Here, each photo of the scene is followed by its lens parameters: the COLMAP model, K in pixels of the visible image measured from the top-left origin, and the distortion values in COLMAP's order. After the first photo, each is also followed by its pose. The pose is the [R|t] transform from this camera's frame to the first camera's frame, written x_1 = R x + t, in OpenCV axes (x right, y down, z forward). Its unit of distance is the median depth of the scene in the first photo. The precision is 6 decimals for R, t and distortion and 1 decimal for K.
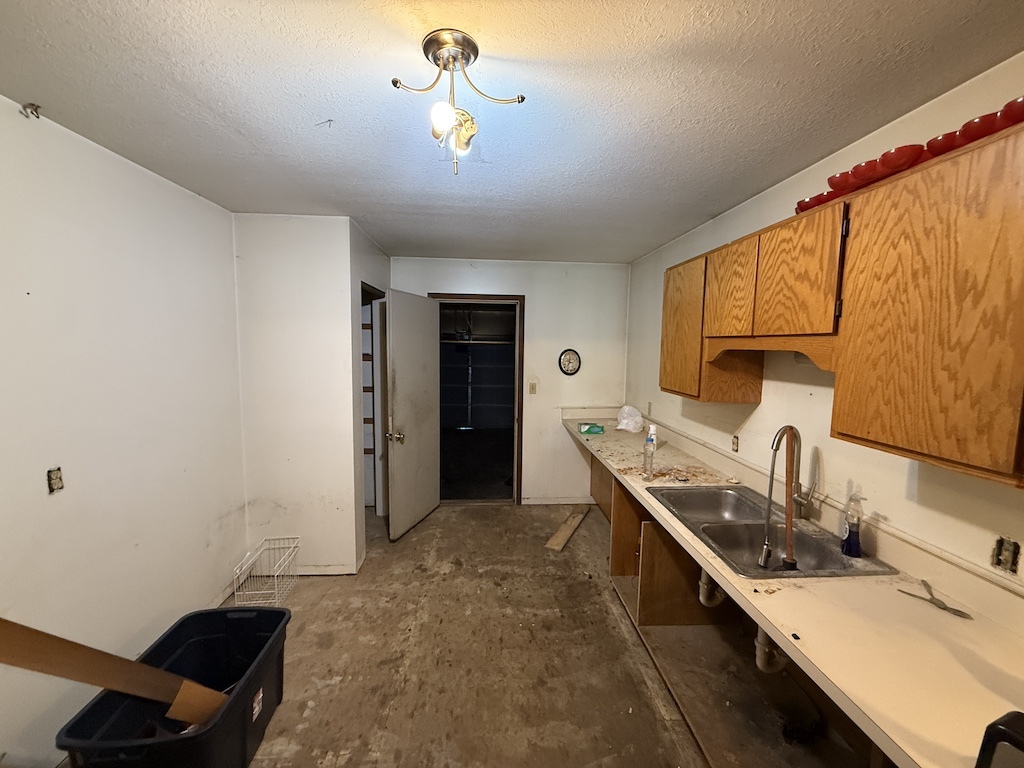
lens RADIAL K [[410.5, 0, 512.2], [0, 410.5, 382.9], [0, 0, 1]] dist [0.001638, 0.000041]
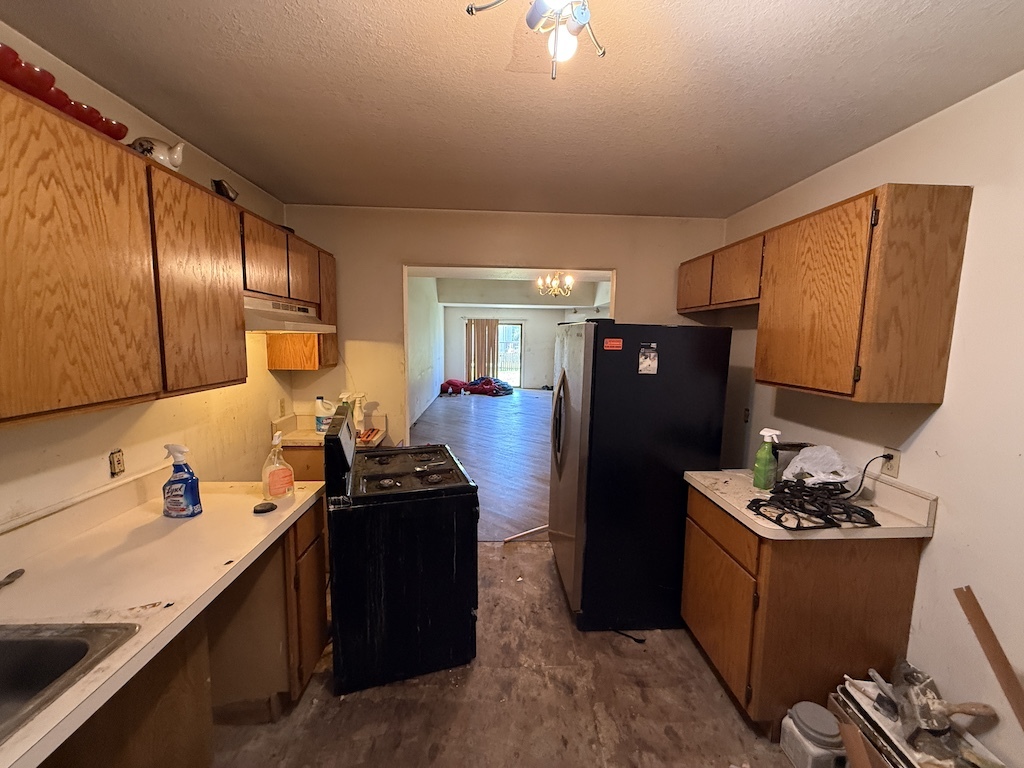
lens RADIAL K [[410.5, 0, 510.7], [0, 410.5, 384.1], [0, 0, 1]] dist [0.001638, 0.000041]
pose [[-0.999492, -0.030311, 0.009822, -0.088821], [-0.027623, 0.977950, 0.207003, -0.128131], [-0.015880, 0.206627, -0.978291, 1.981273]]
